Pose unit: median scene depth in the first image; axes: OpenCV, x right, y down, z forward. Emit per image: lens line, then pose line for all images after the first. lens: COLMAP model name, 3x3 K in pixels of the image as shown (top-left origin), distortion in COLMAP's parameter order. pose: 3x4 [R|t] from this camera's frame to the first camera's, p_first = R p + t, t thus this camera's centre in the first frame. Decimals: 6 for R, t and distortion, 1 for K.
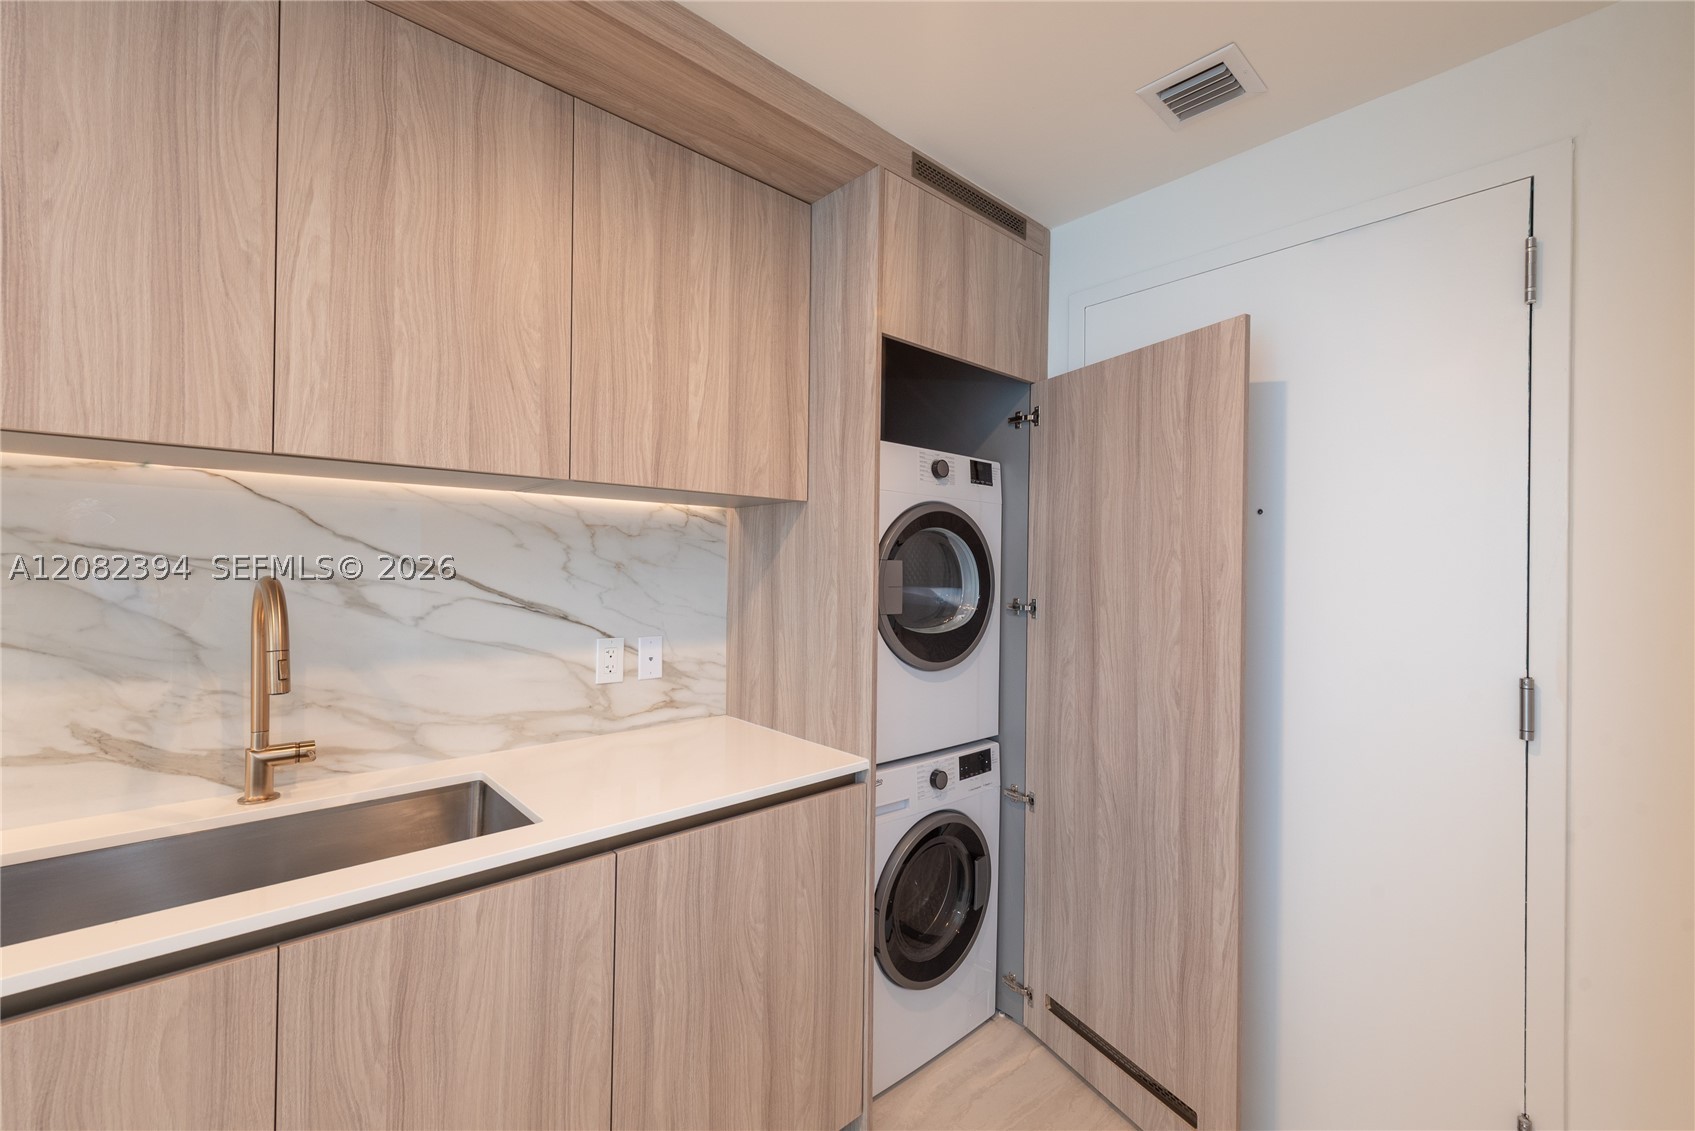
lens RADIAL K [[682.9, 0, 853.3], [0, 682.9, 561.9], [0, 0, 1]] dist [0.000707, -0.000010]
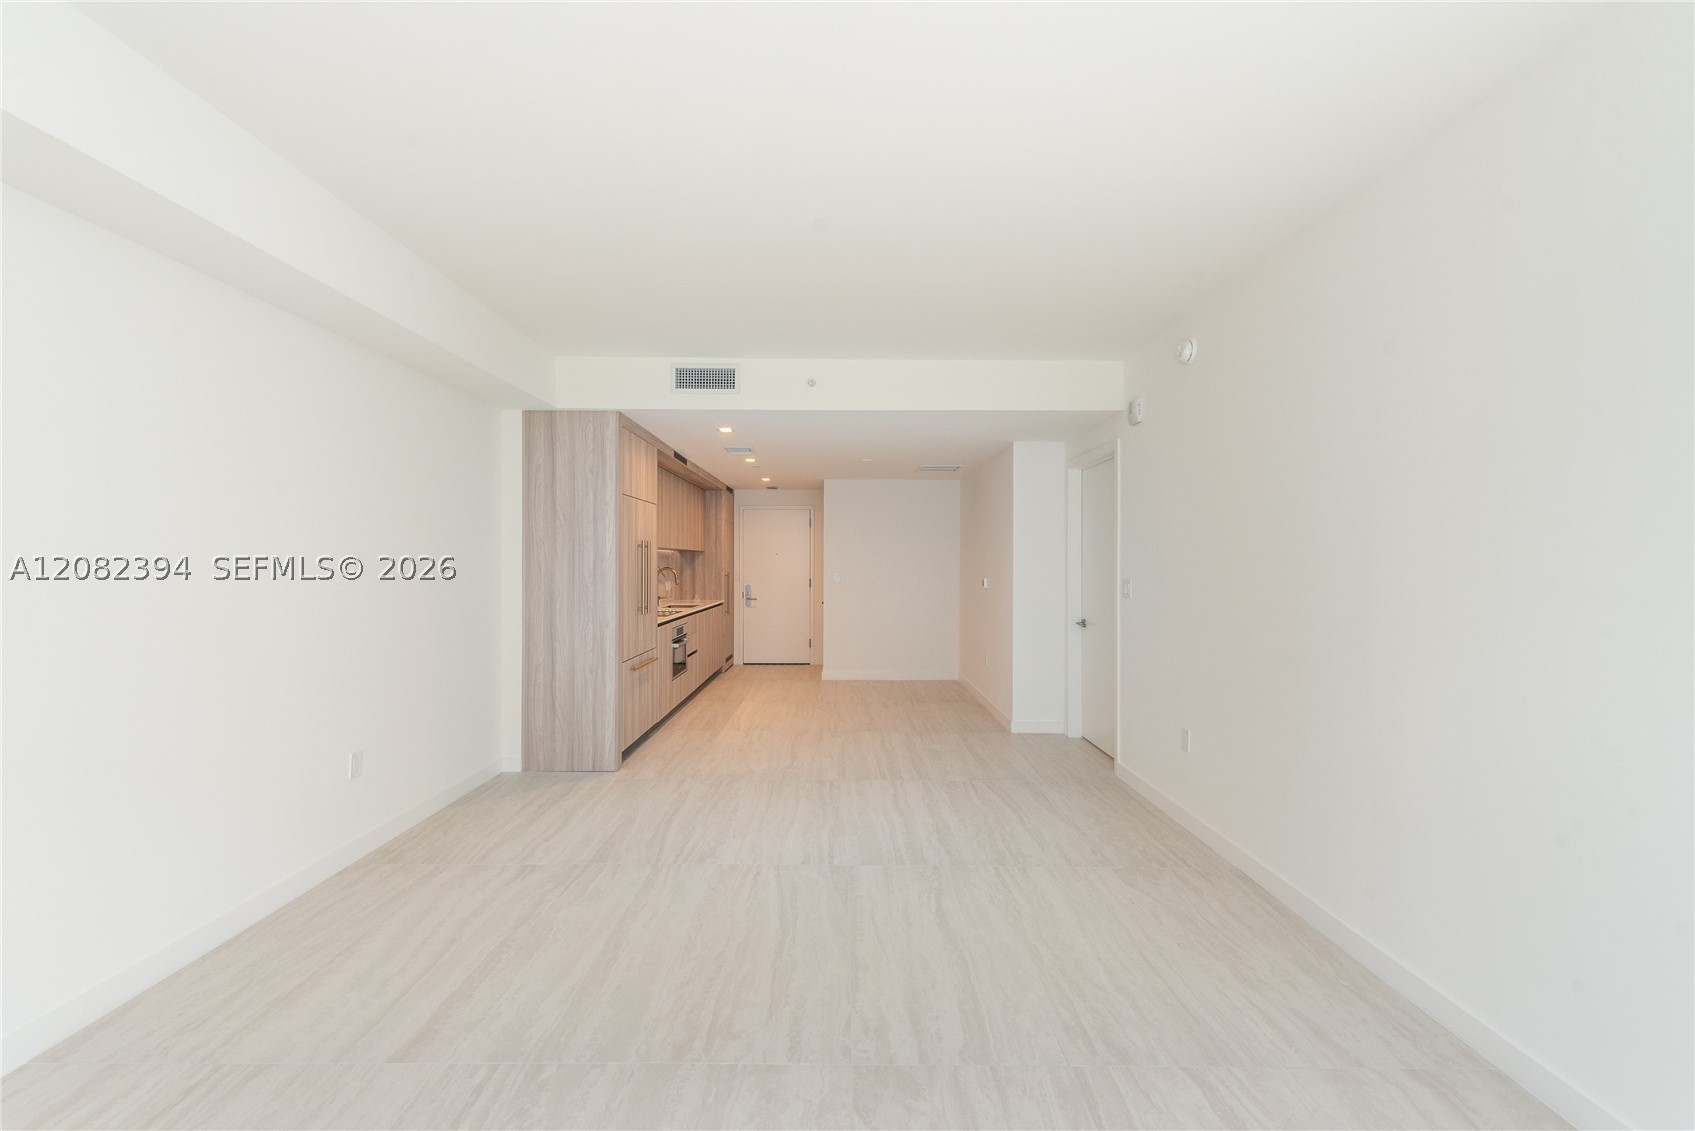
lens RADIAL K [[662.2, 0, 847.5], [0, 662.2, 565.5], [0, 0, 1]] dist [0.000147, -0.000457]
pose [[0.668188, -0.014684, 0.743847, -3.219658], [0.003519, 0.999856, 0.016576, -0.067683], [-0.743984, -0.008459, 0.668144, -3.231357]]
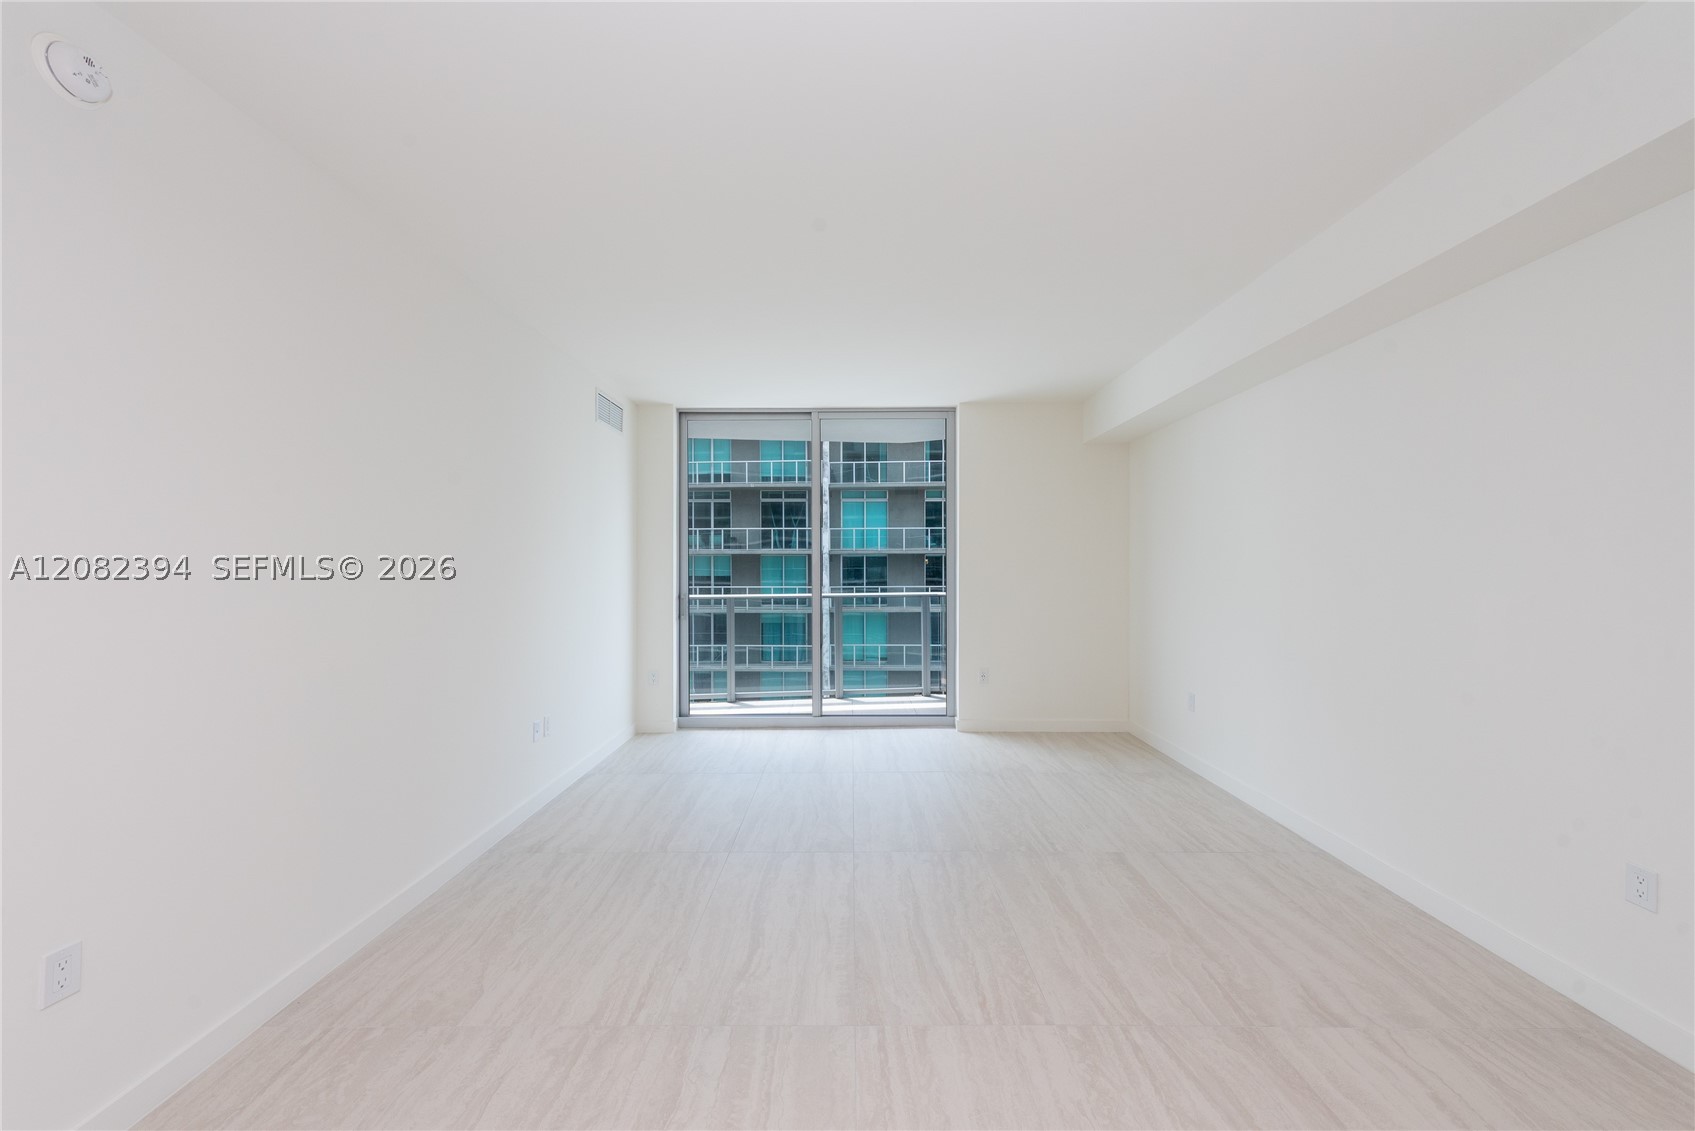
lens RADIAL K [[662.2, 0, 847.5], [0, 662.2, 565.5], [0, 0, 1]] dist [0.000147, -0.000457]
pose [[-0.680477, -0.014502, -0.732626, -0.865049], [-0.005460, 0.999877, -0.014721, -0.019941], [0.732749, -0.006017, -0.680472, -1.110194]]
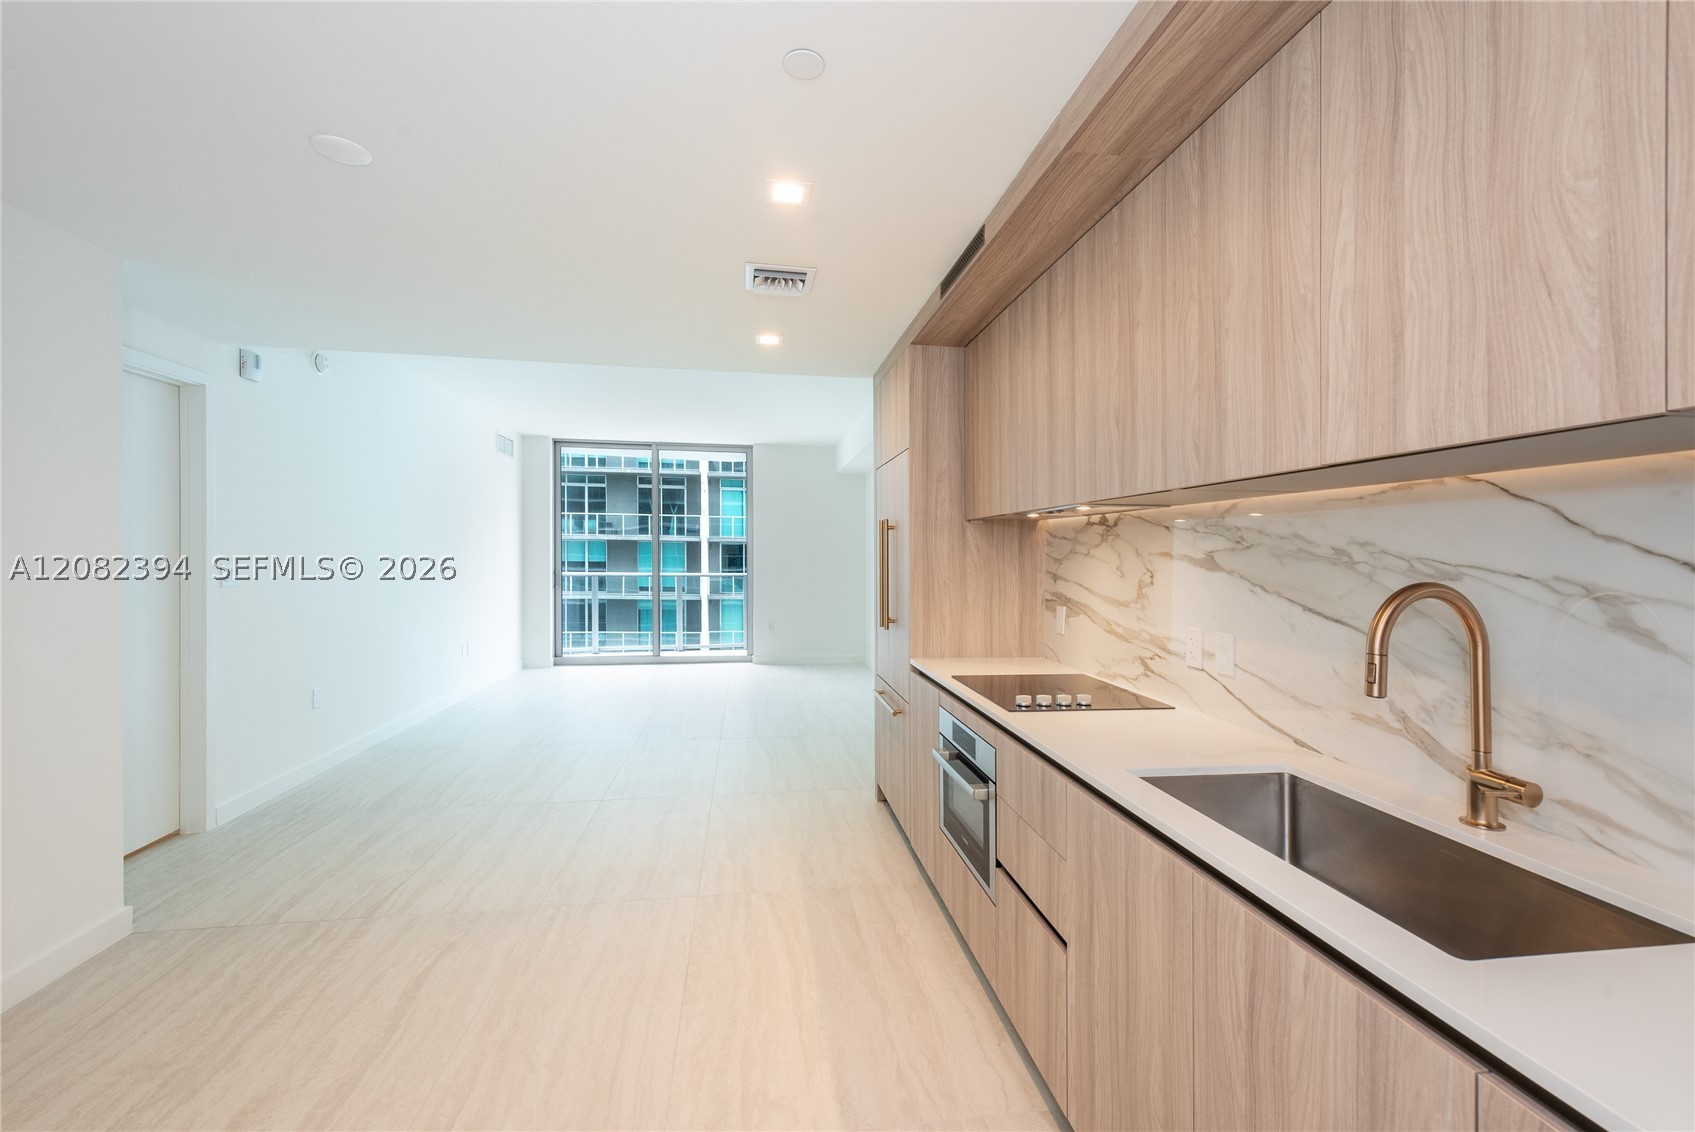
lens RADIAL K [[704.0, 0, 857.0], [0, 704.0, 572.3], [0, 0, 1]] dist [0.002243, 0.000093]
pose [[-0.552578, -0.000727, -0.833461, 0.323601], [-0.016072, 0.999823, 0.009784, 0.007071], [0.833306, 0.018802, -0.552492, 0.660497]]
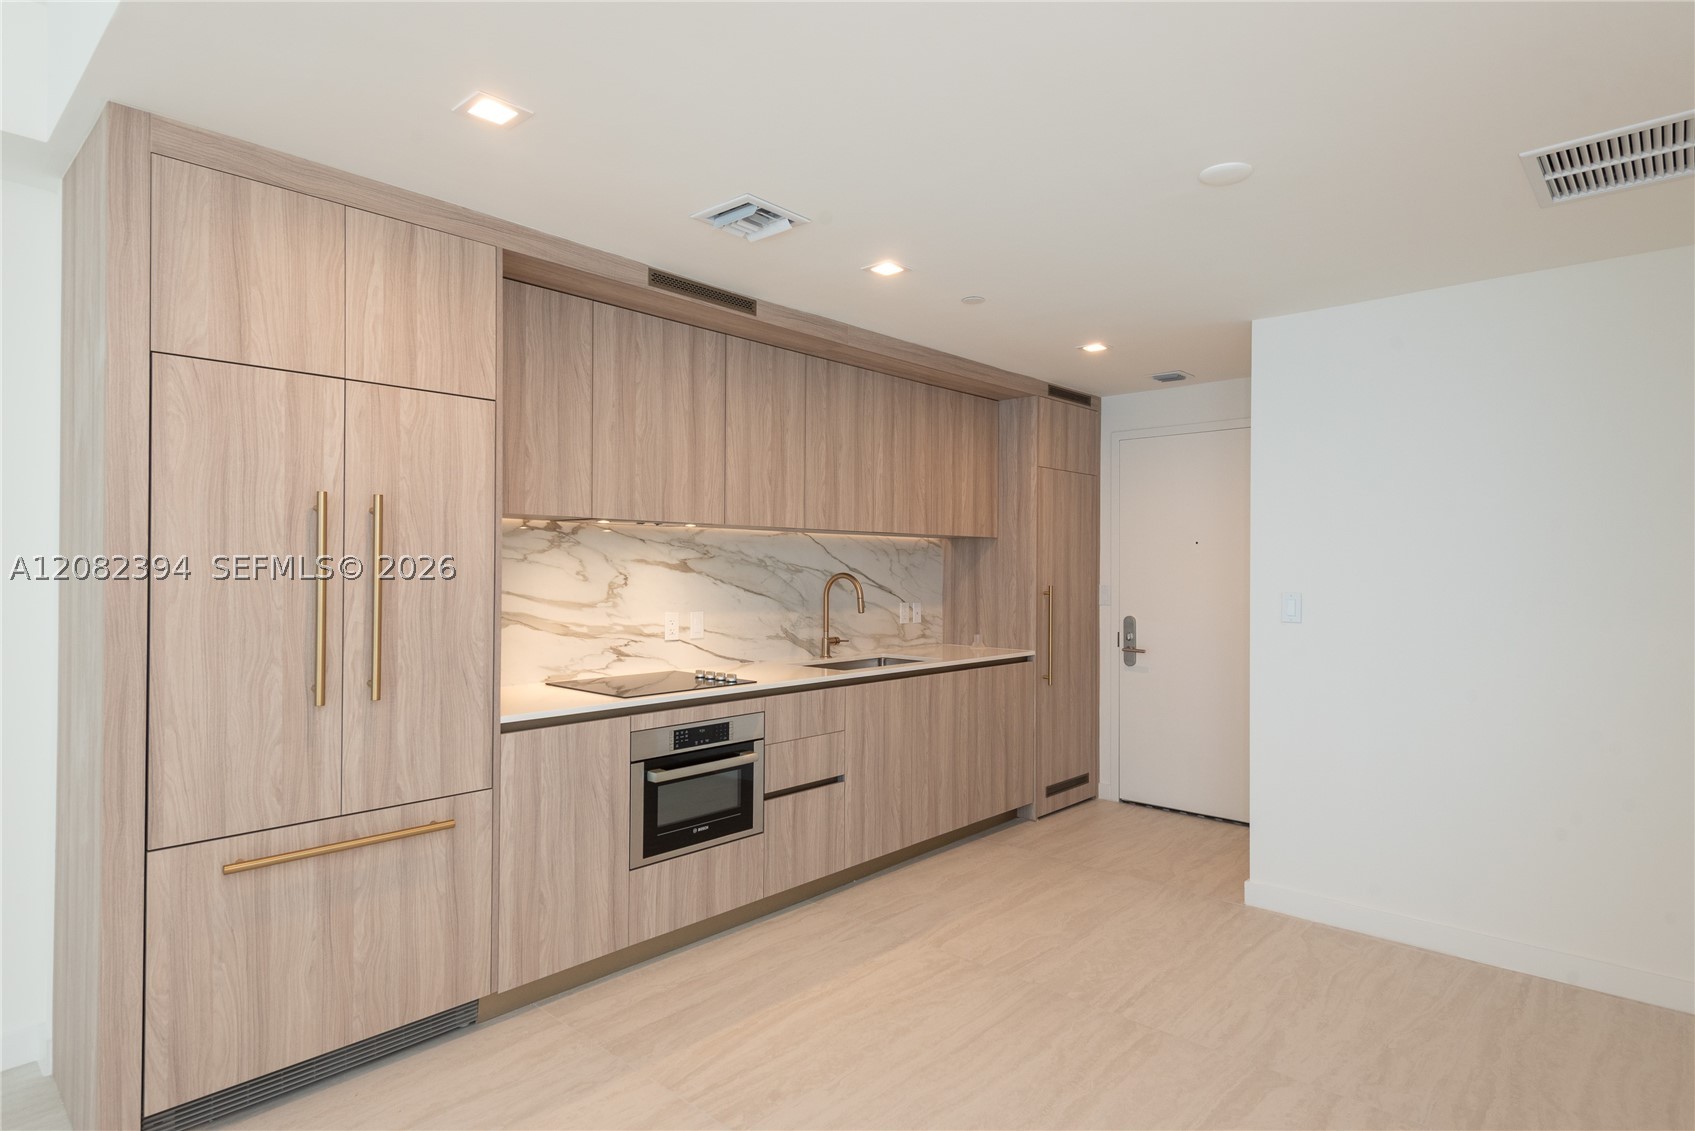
lens RADIAL K [[913.5, 0, 847.5], [0, 913.5, 565.5], [0, 0, 1]] dist [0.004538, -0.001305]
pose [[0.995854, -0.008322, 0.090582, -0.890135], [0.007971, 0.999959, 0.004240, -0.018740], [-0.090614, -0.003500, 0.995880, -2.037320]]
